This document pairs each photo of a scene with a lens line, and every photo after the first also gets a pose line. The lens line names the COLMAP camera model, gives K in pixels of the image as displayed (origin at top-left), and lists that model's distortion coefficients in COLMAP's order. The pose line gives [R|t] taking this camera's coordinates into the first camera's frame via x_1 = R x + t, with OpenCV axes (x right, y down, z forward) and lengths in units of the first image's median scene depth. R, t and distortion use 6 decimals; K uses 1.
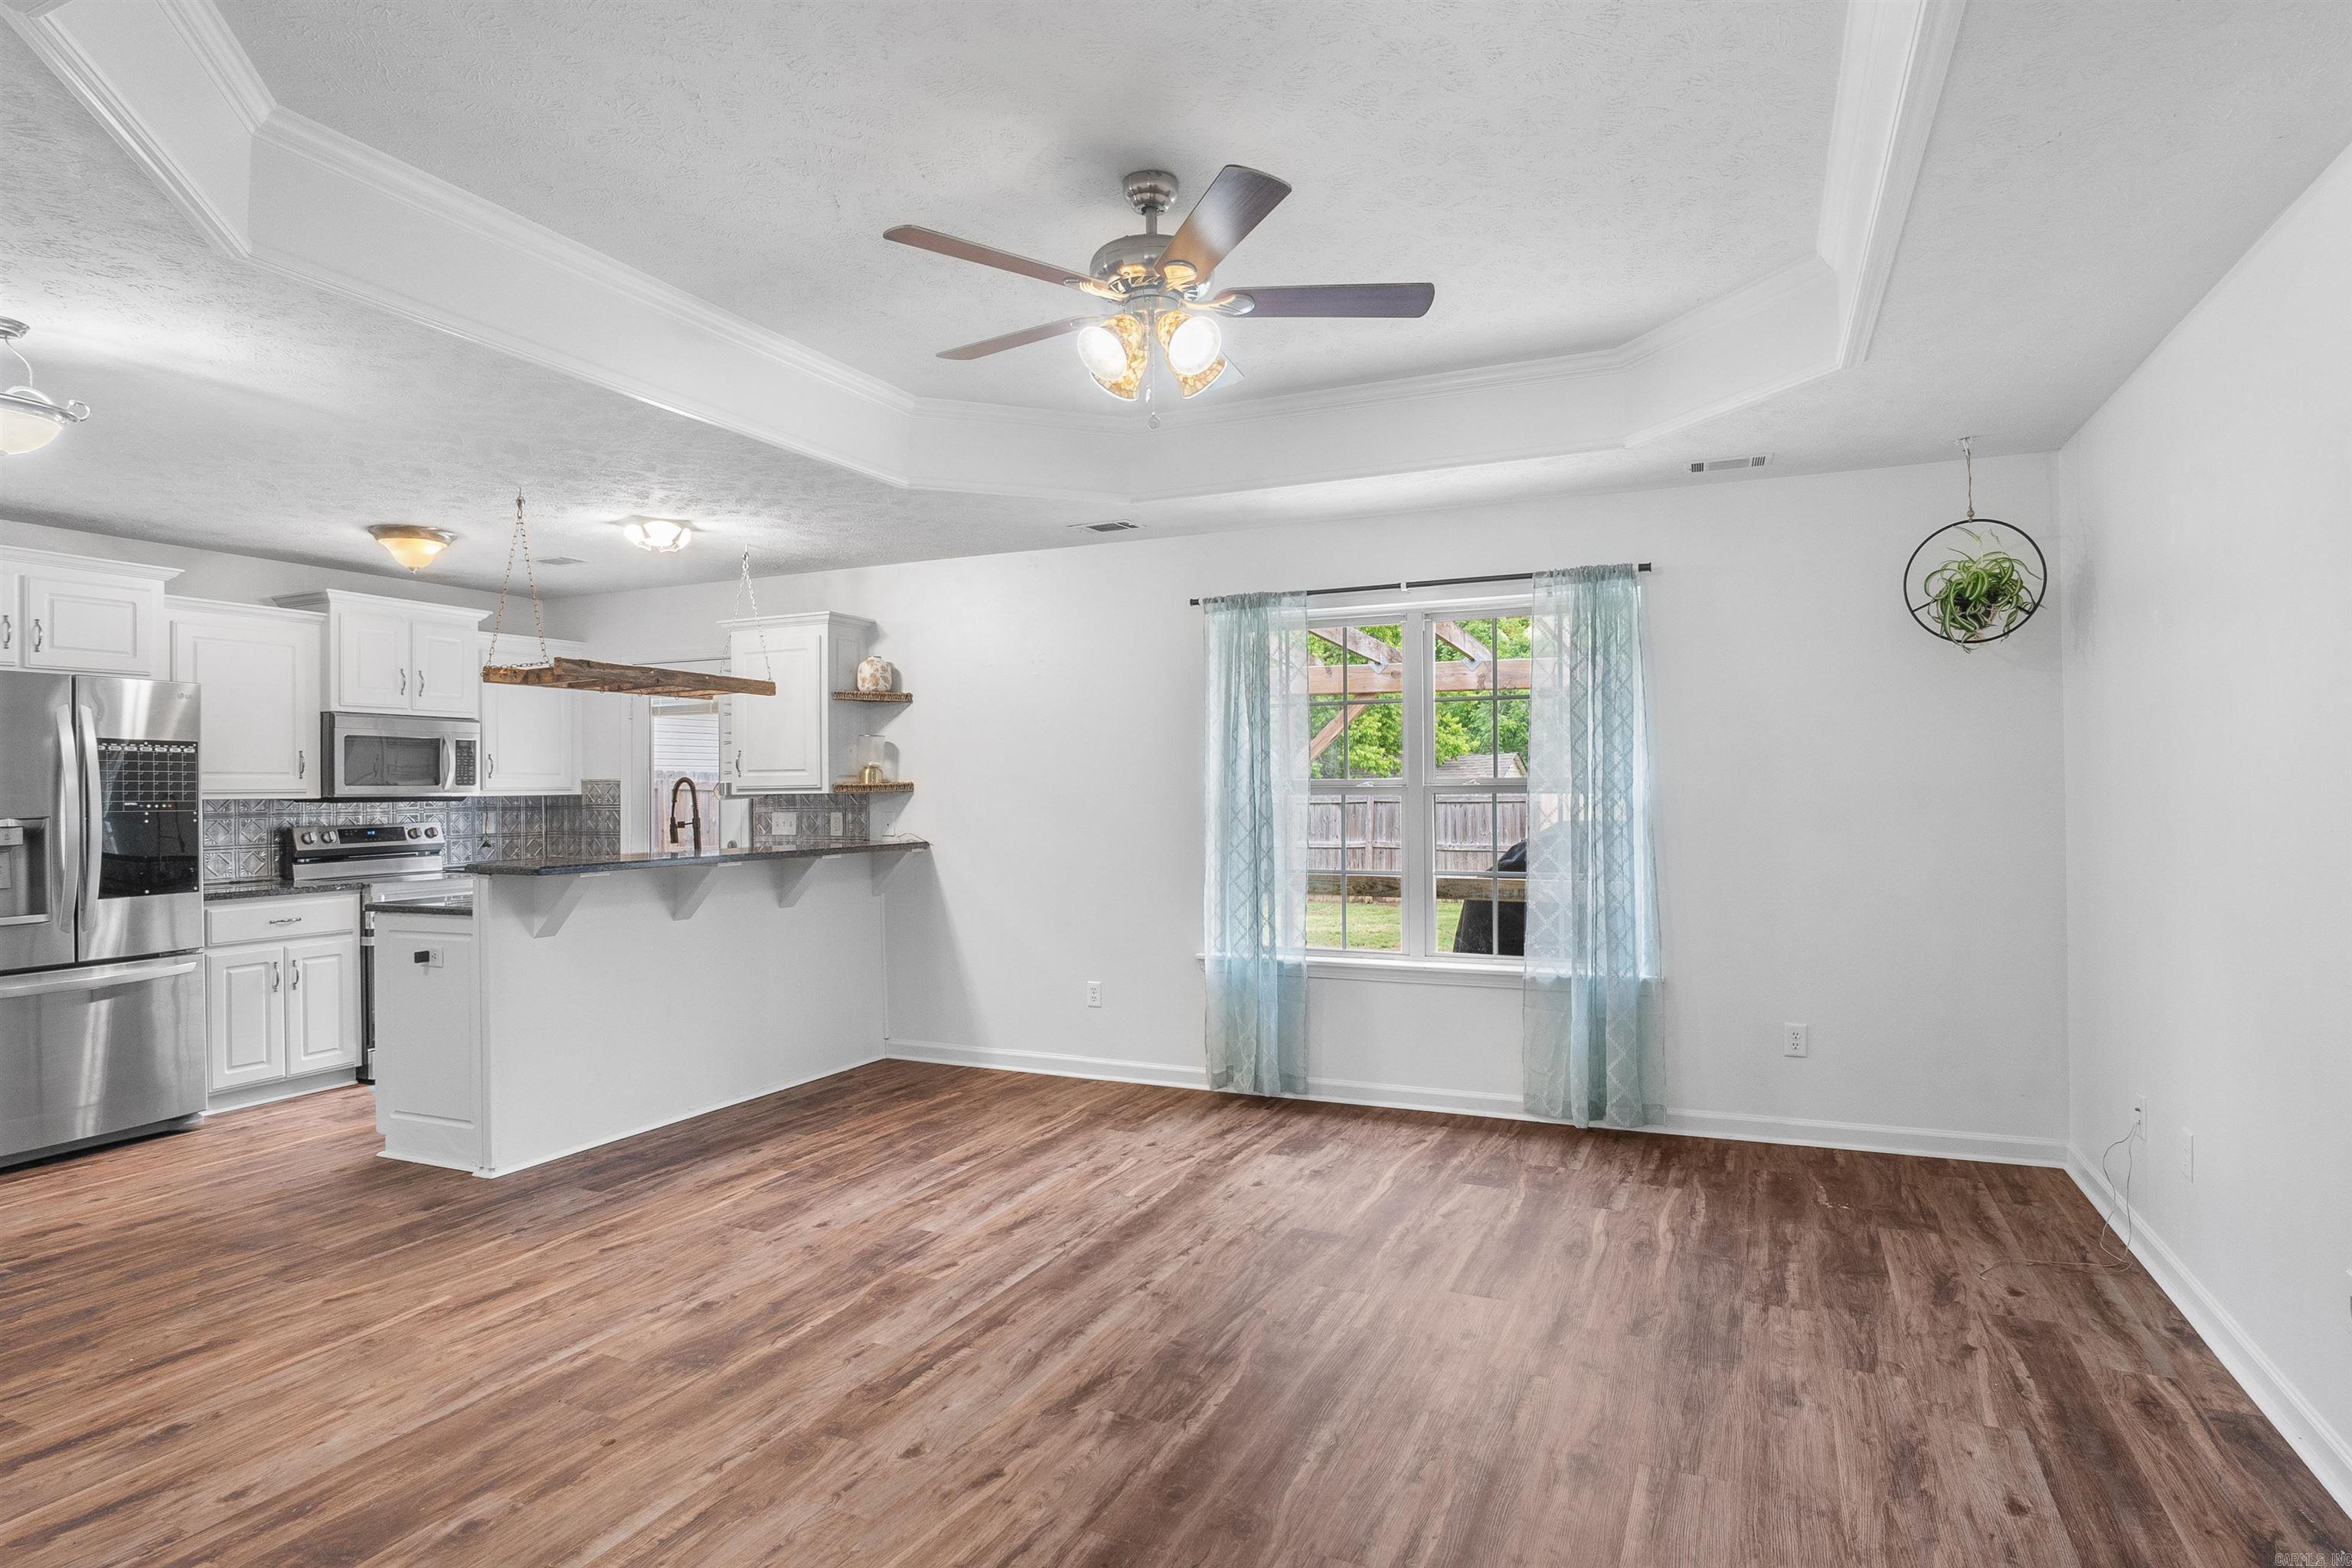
lens RADIAL K [[1266.4, 0, 1186.6], [0, 1266.4, 766.5], [0, 0, 1]] dist [-0.035036, 0.010816]
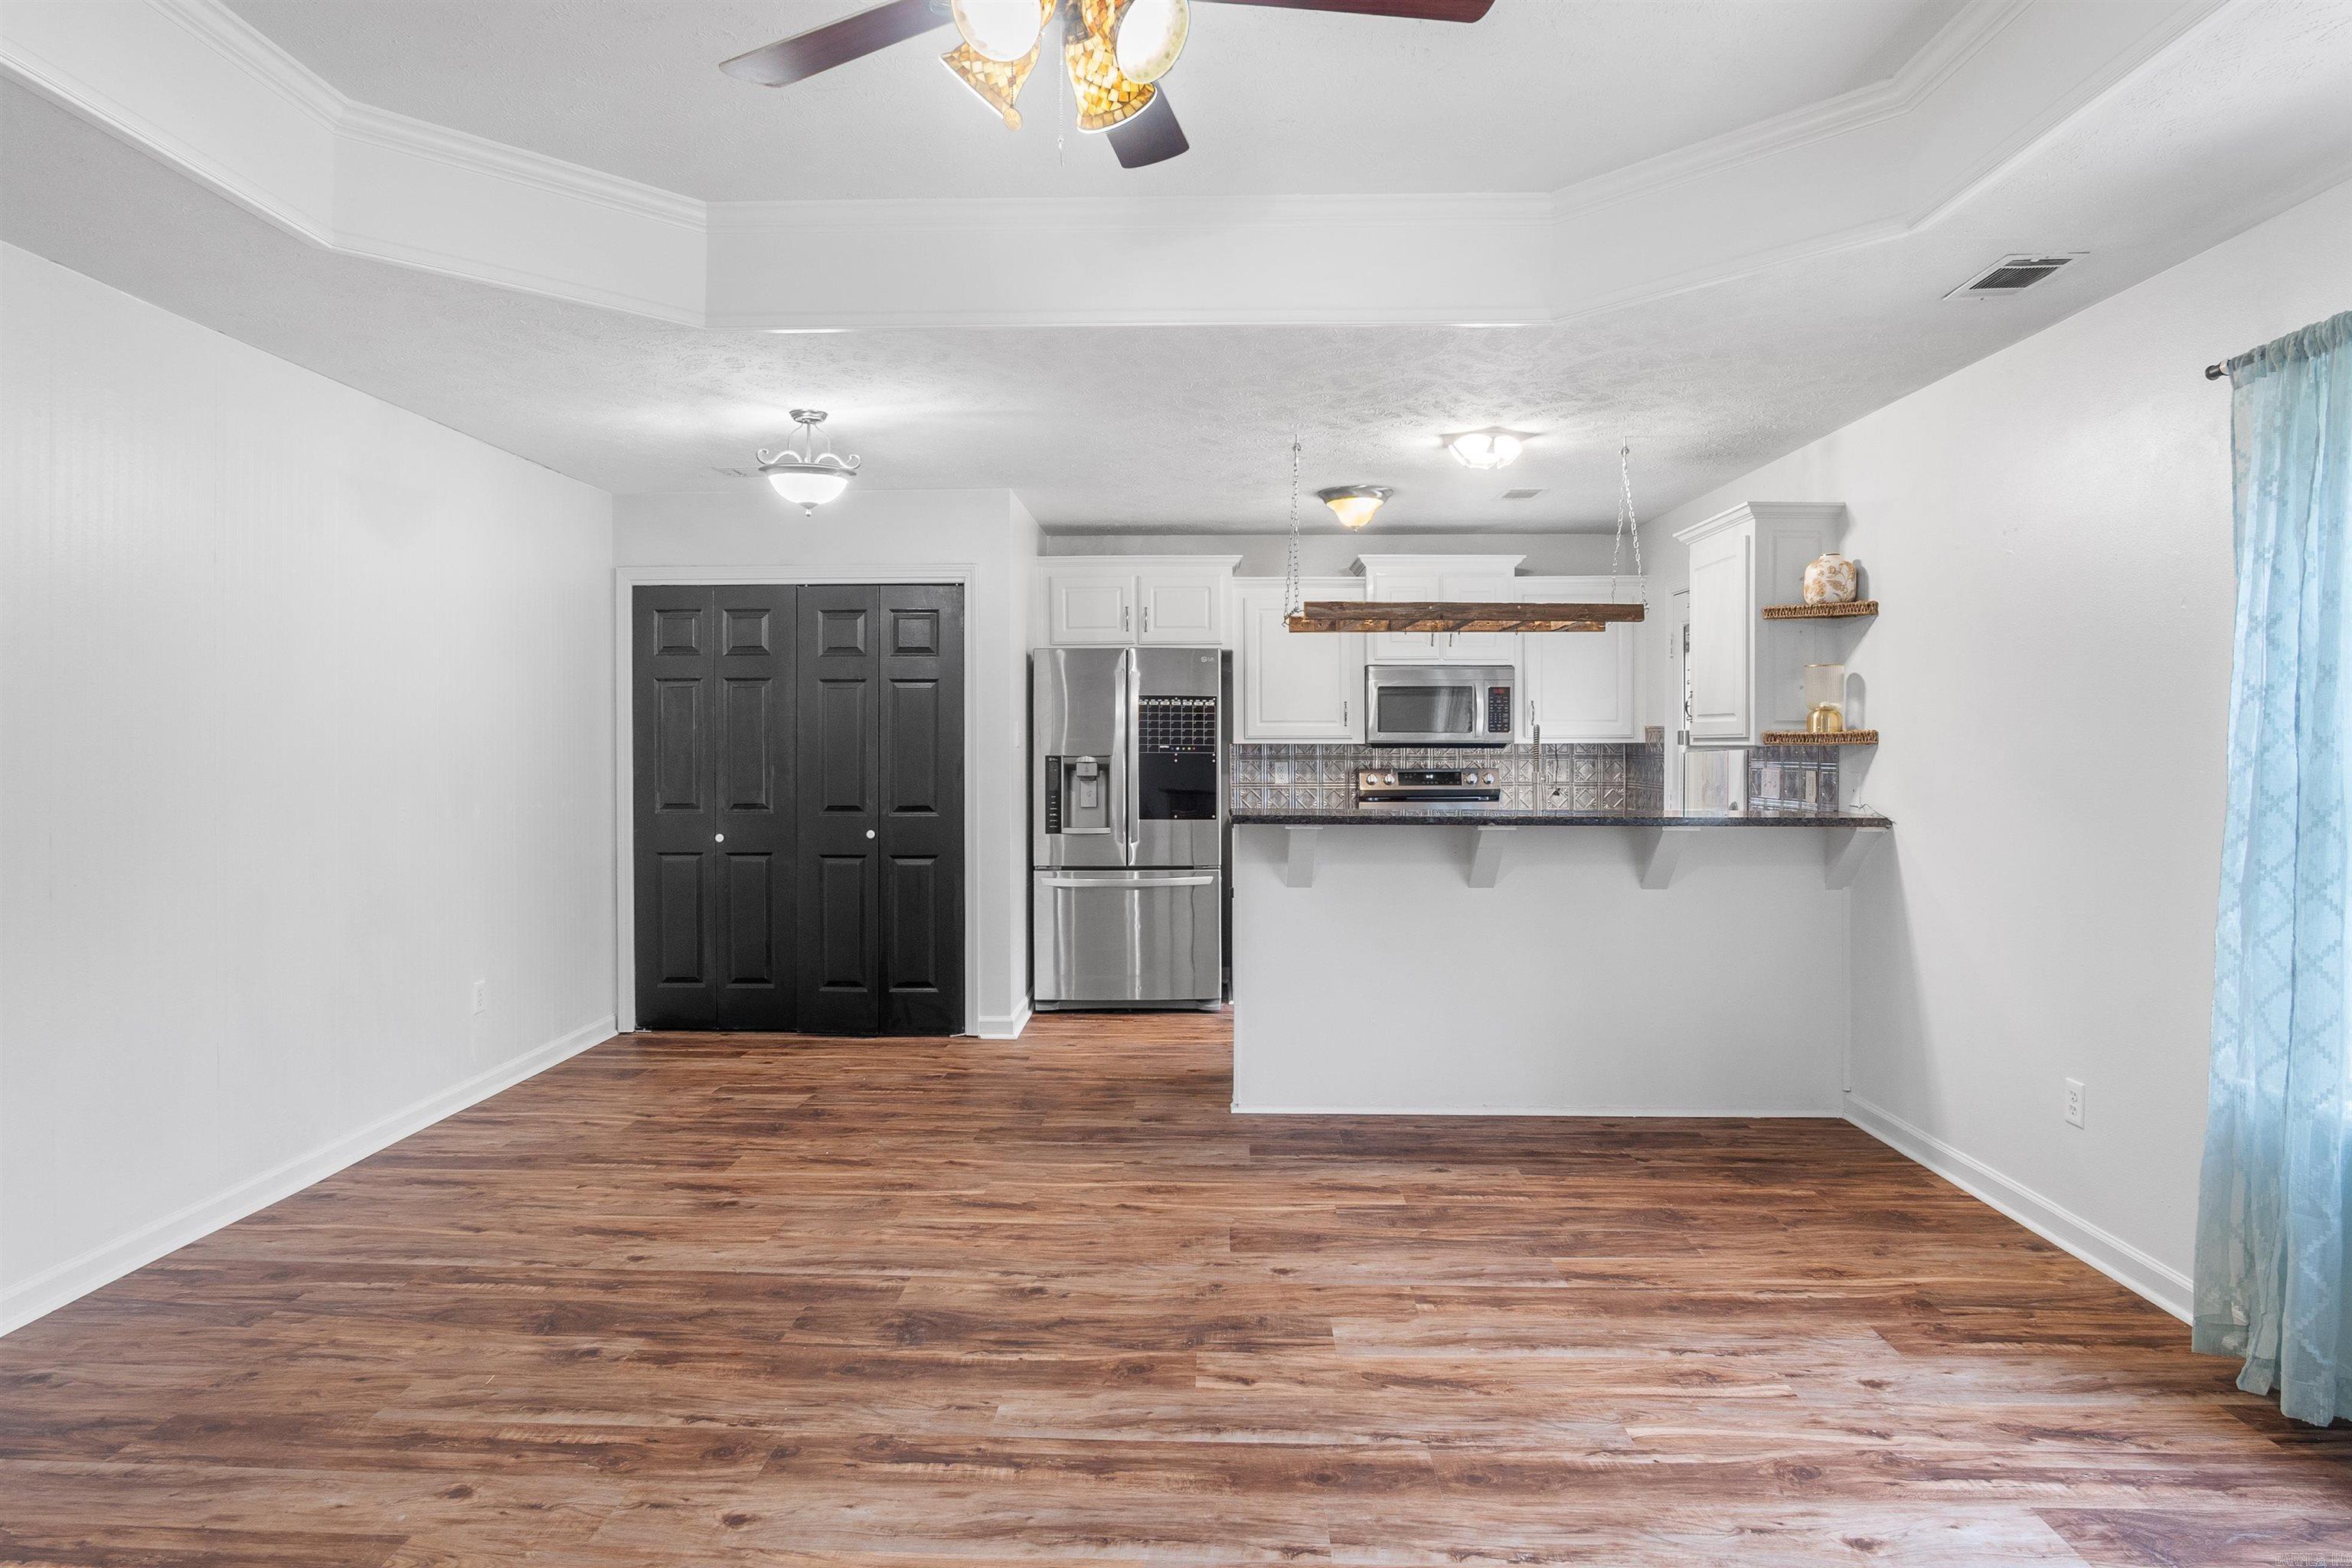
lens RADIAL K [[1276.5, 0, 1176.4], [0, 1276.5, 746.0], [0, 0, 1]] dist [-0.036025, 0.011234]
pose [[0.384217, 0.014010, -0.923136, 0.346276], [0.011814, 0.999728, 0.020089, 0.003166], [0.923167, -0.018624, 0.383947, 0.487307]]
